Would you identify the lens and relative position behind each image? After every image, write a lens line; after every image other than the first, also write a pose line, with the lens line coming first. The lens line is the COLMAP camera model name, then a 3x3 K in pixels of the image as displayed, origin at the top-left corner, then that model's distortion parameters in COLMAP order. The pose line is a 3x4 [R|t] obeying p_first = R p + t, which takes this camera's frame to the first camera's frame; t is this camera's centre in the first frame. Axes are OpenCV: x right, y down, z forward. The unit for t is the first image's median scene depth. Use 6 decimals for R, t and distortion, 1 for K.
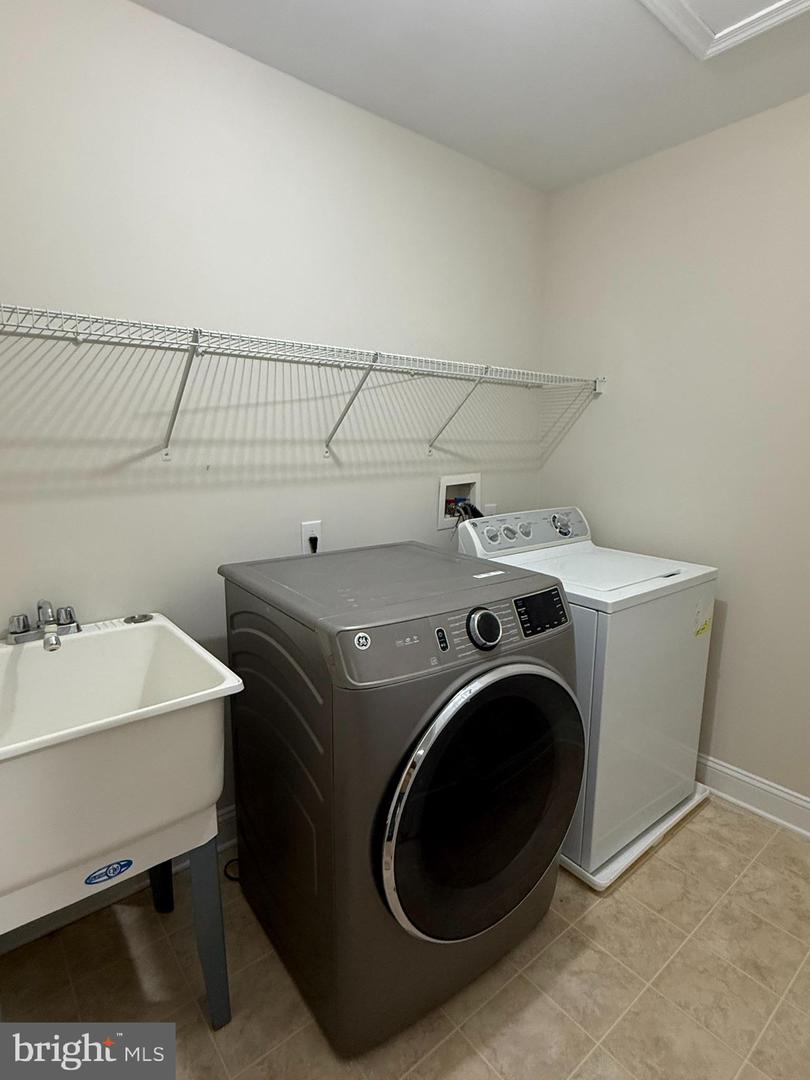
lens RADIAL K [[573.4, 0, 405.0], [0, 573.4, 540.0], [0, 0, 1]] dist [-0.002515, -0.000228]
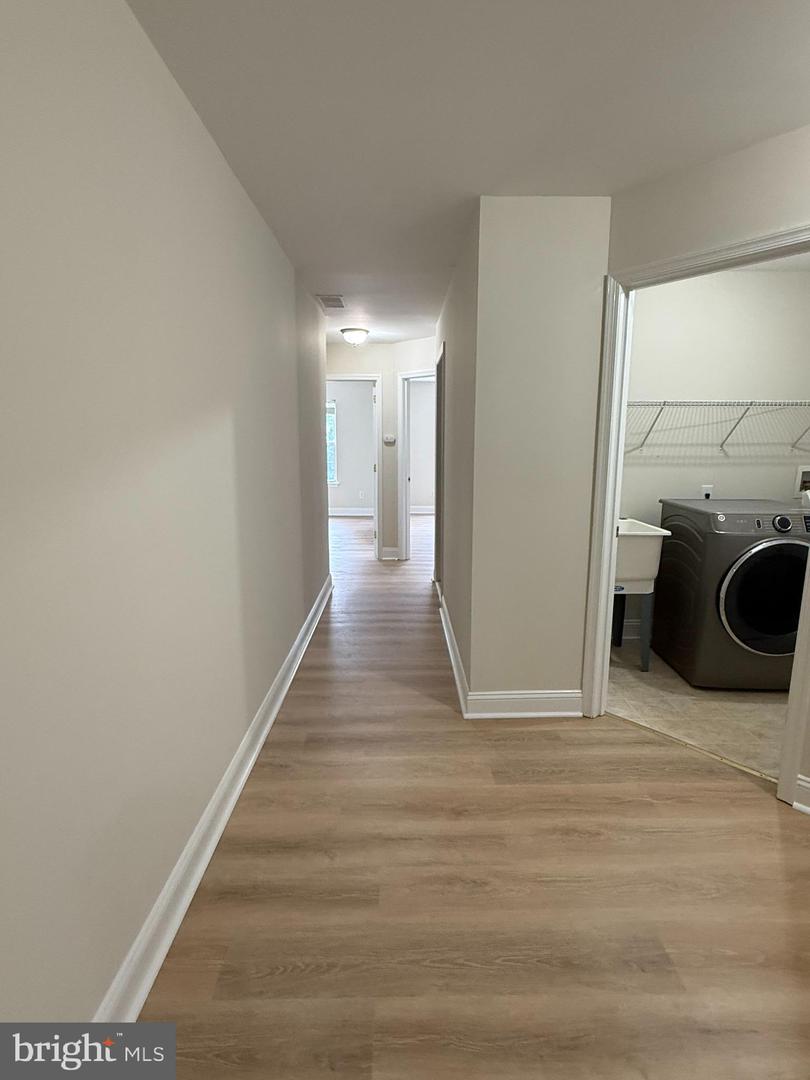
lens RADIAL K [[573.4, 0, 405.0], [0, 573.4, 540.0], [0, 0, 1]] dist [-0.002515, -0.000228]
pose [[0.789082, 0.097331, -0.606528, 0.247357], [-0.100431, 0.994523, 0.028934, 0.218491], [0.606022, 0.038083, 0.794535, -1.278530]]
